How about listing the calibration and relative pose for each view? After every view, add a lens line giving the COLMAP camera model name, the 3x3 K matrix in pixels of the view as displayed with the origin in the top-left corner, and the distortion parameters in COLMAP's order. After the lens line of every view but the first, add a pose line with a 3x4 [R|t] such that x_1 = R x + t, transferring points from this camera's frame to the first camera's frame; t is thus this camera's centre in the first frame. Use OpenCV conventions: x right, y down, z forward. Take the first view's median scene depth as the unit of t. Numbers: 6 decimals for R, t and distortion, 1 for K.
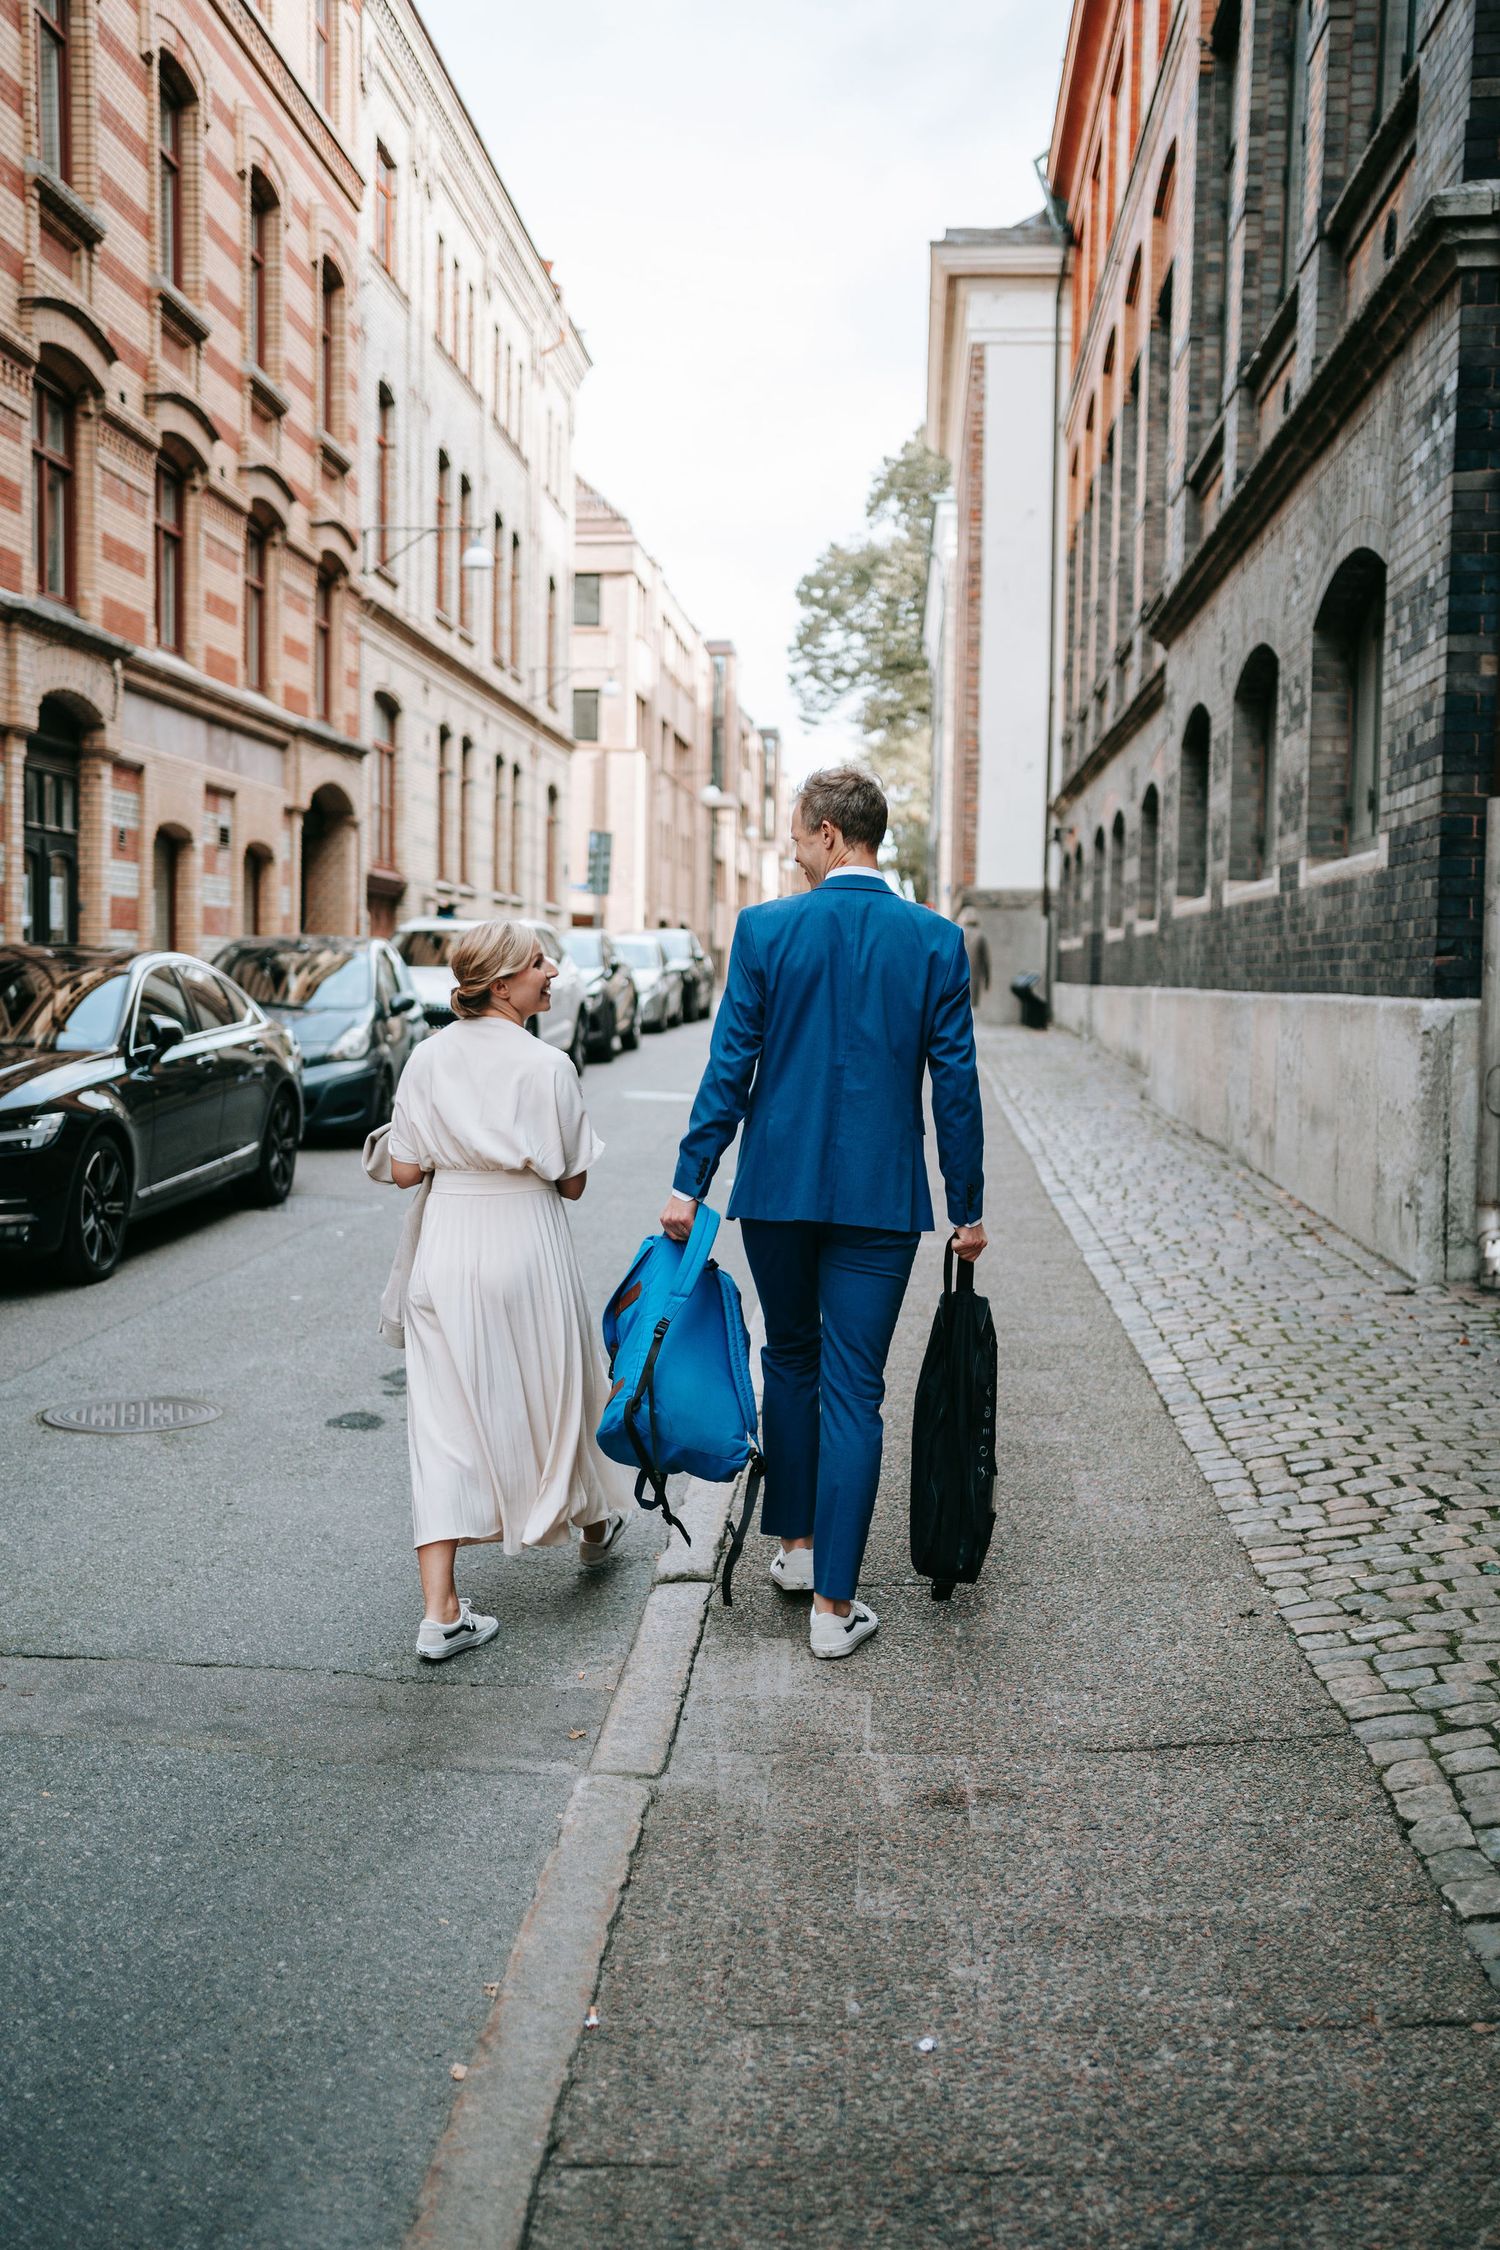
lens RADIAL K [[2227.6, 0, 739.4], [0, 2227.6, 1141.2], [0, 0, 1]] dist [-0.052106, 0.201689]
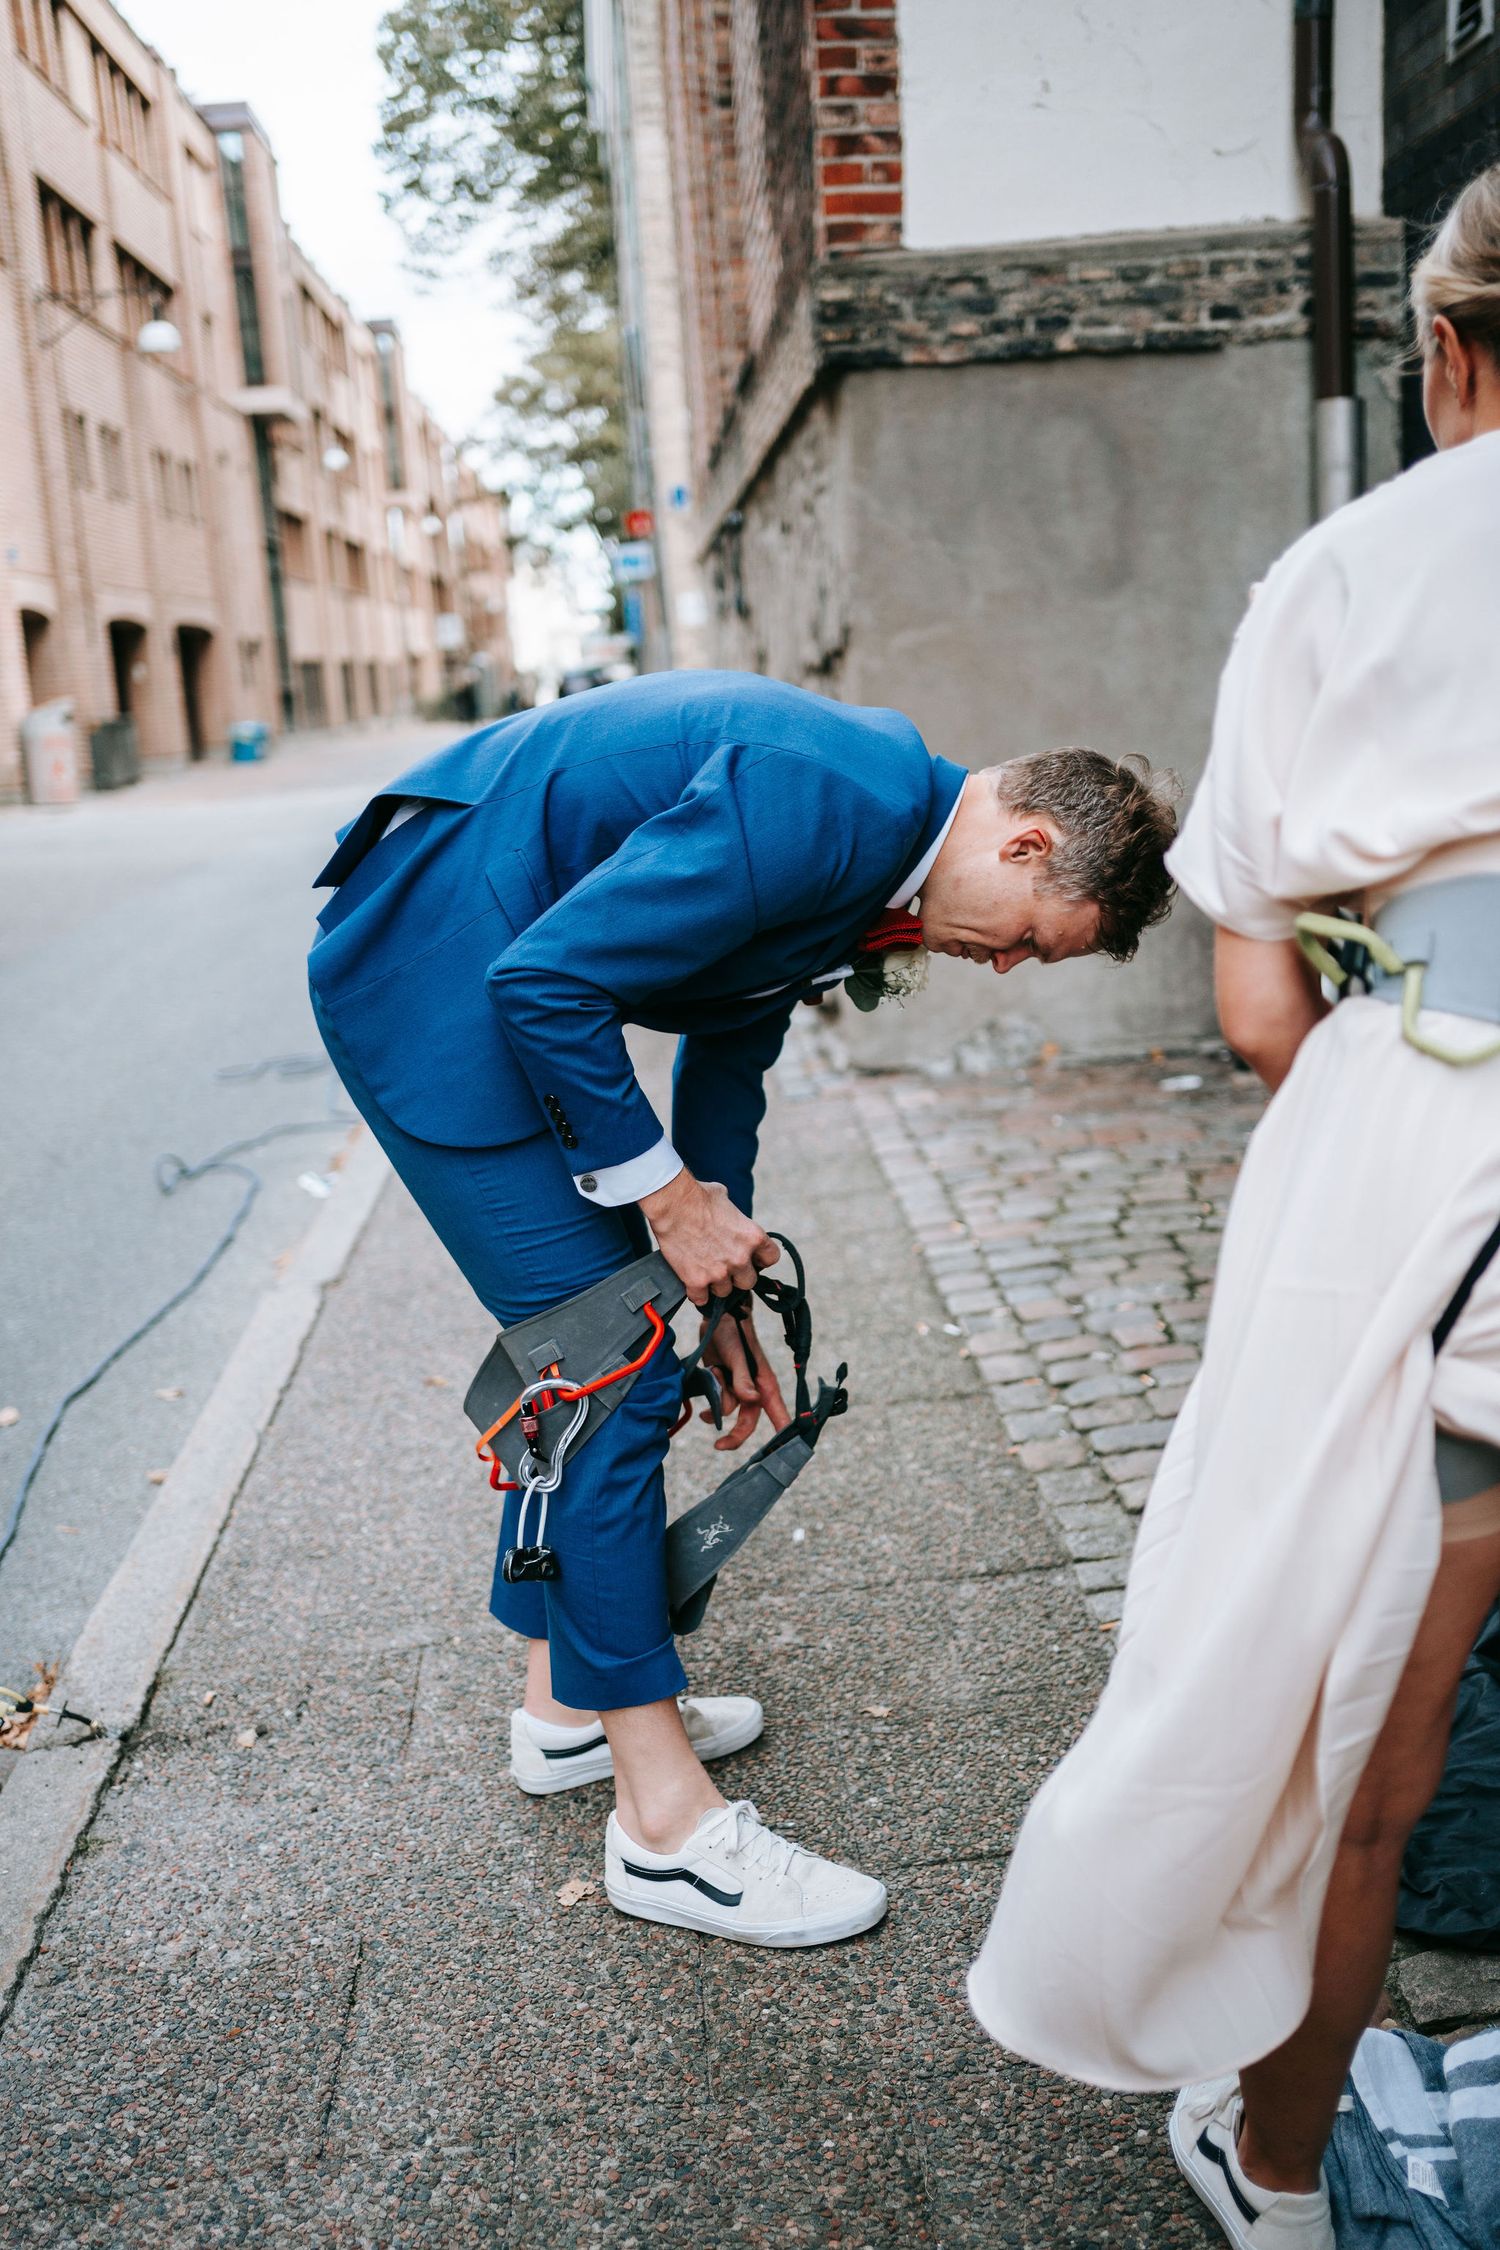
lens RADIAL K [[2227.6, 0, 739.4], [0, 2227.6, 1141.2], [0, 0, 1]] dist [-0.052106, 0.201689]
pose [[0.989103, -0.102187, 0.105982, 0.029515], [0.086512, 0.985905, 0.143200, -0.030720], [-0.119122, -0.132471, 0.984003, 0.349380]]
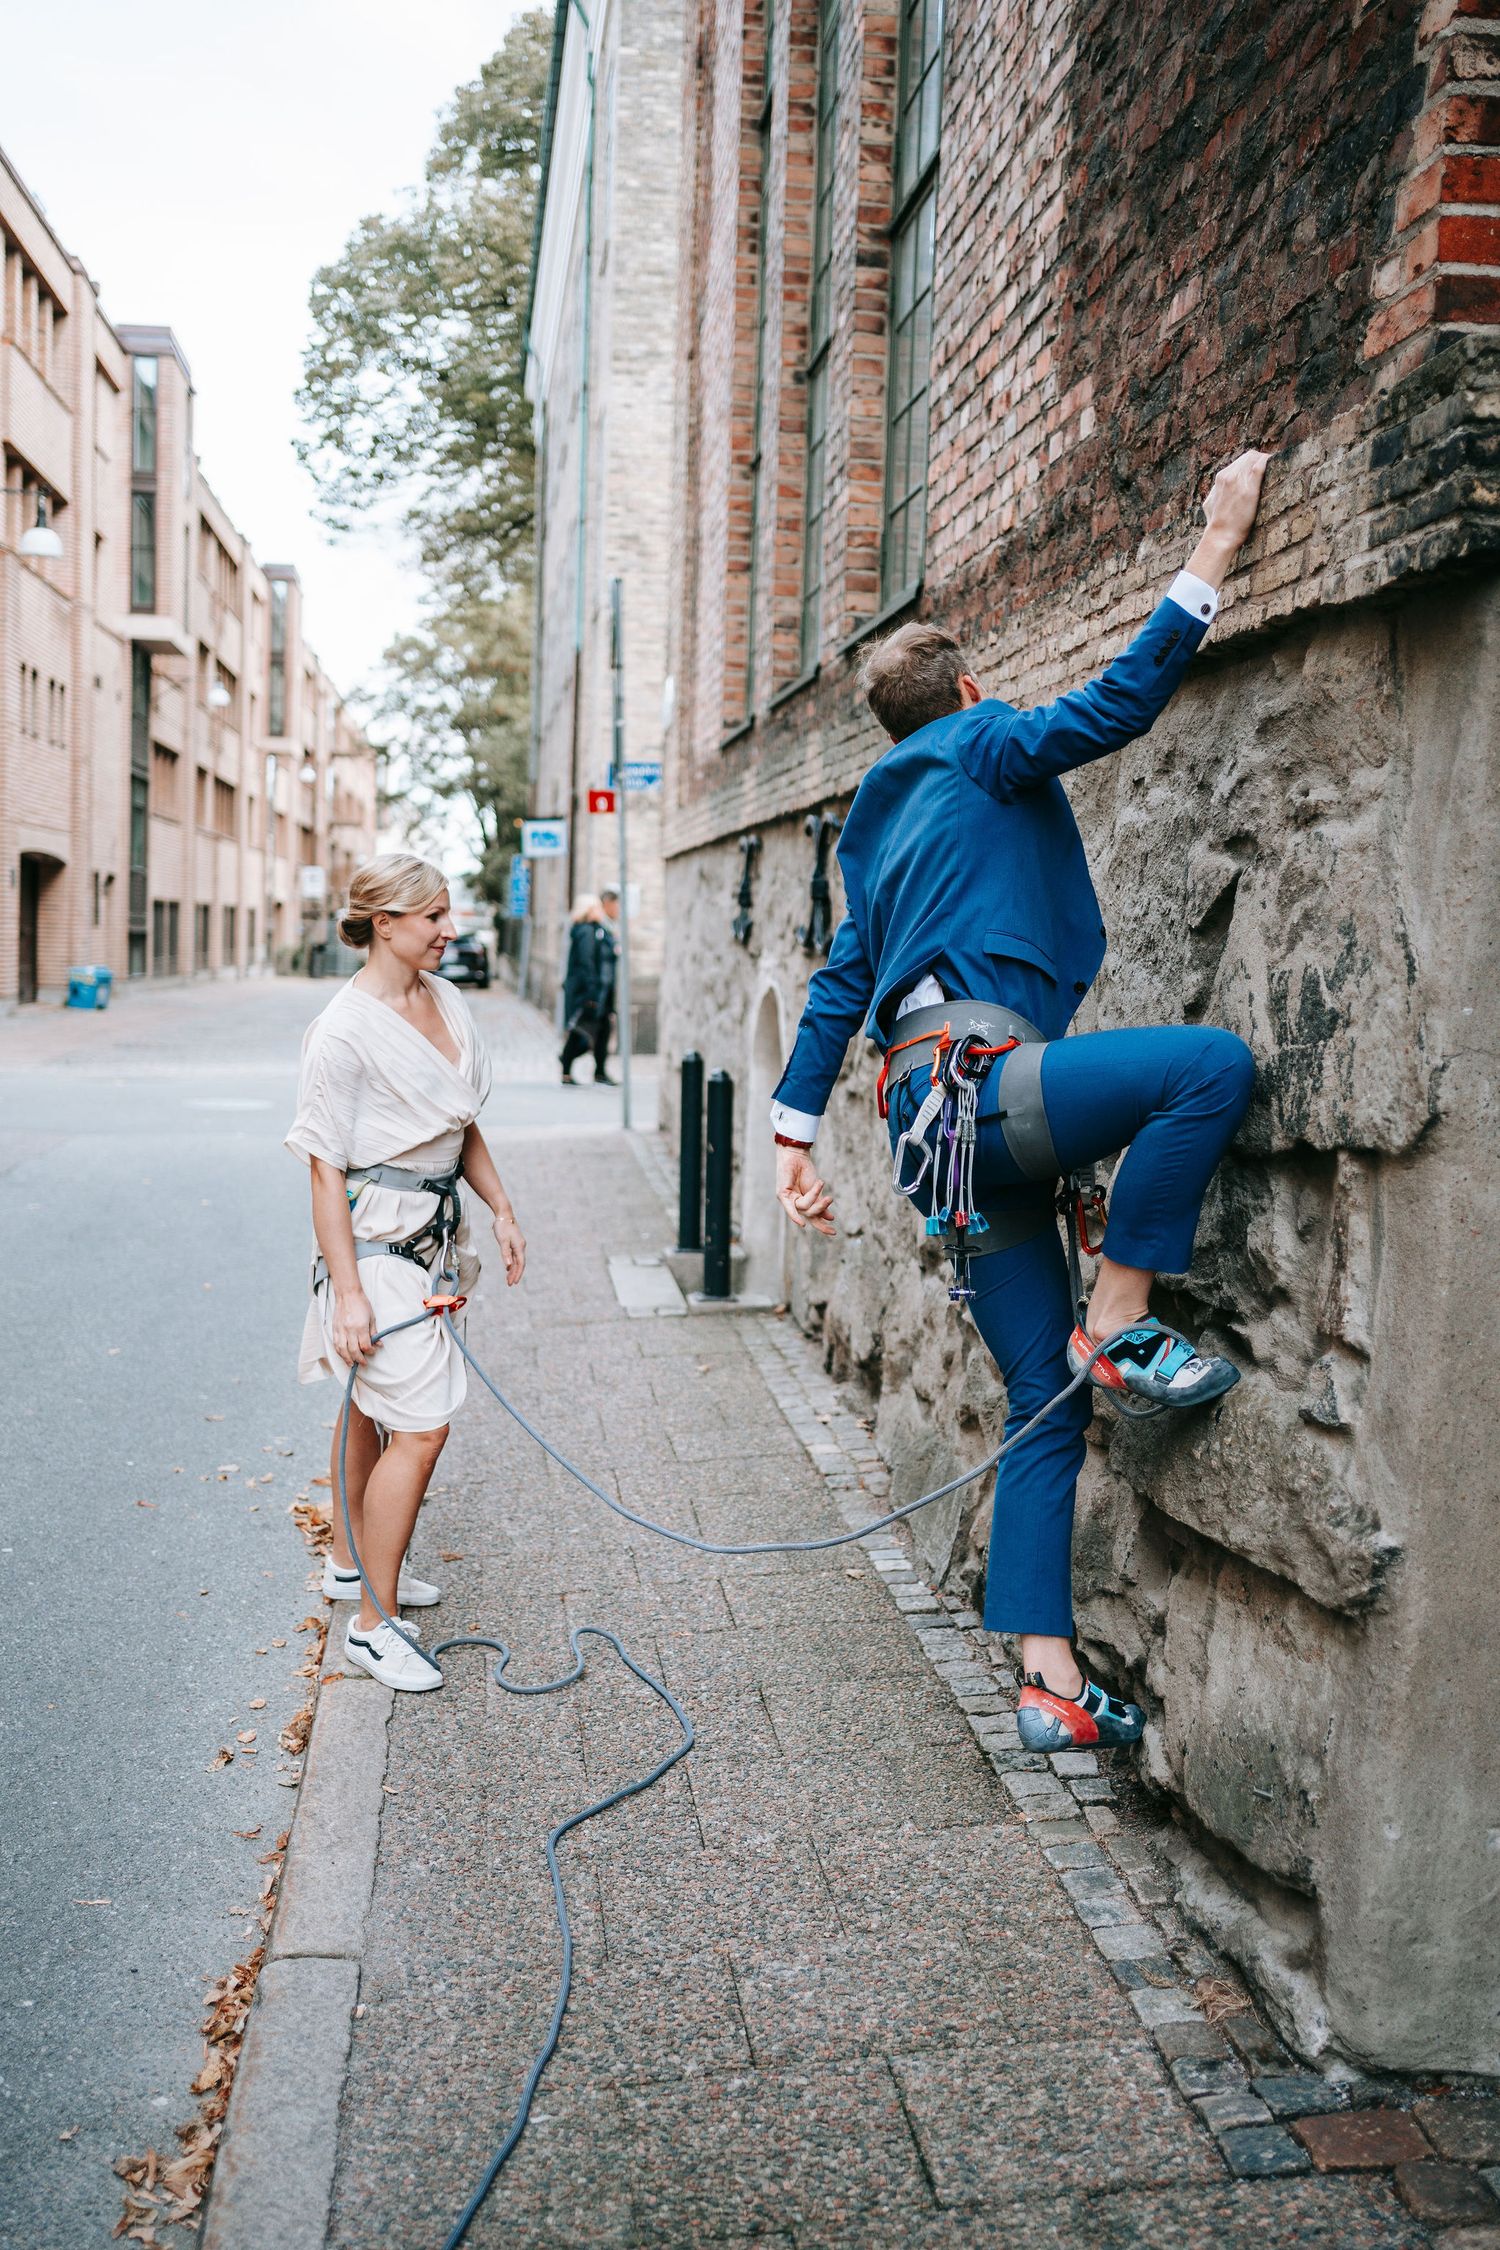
lens RADIAL K [[2227.6, 0, 739.4], [0, 2227.6, 1141.2], [0, 0, 1]] dist [-0.052106, 0.201689]
pose [[0.981424, 0.002549, 0.191836, 0.026015], [-0.007226, 0.999693, 0.023683, -0.036894], [-0.191717, -0.024629, 0.981141, 0.392012]]
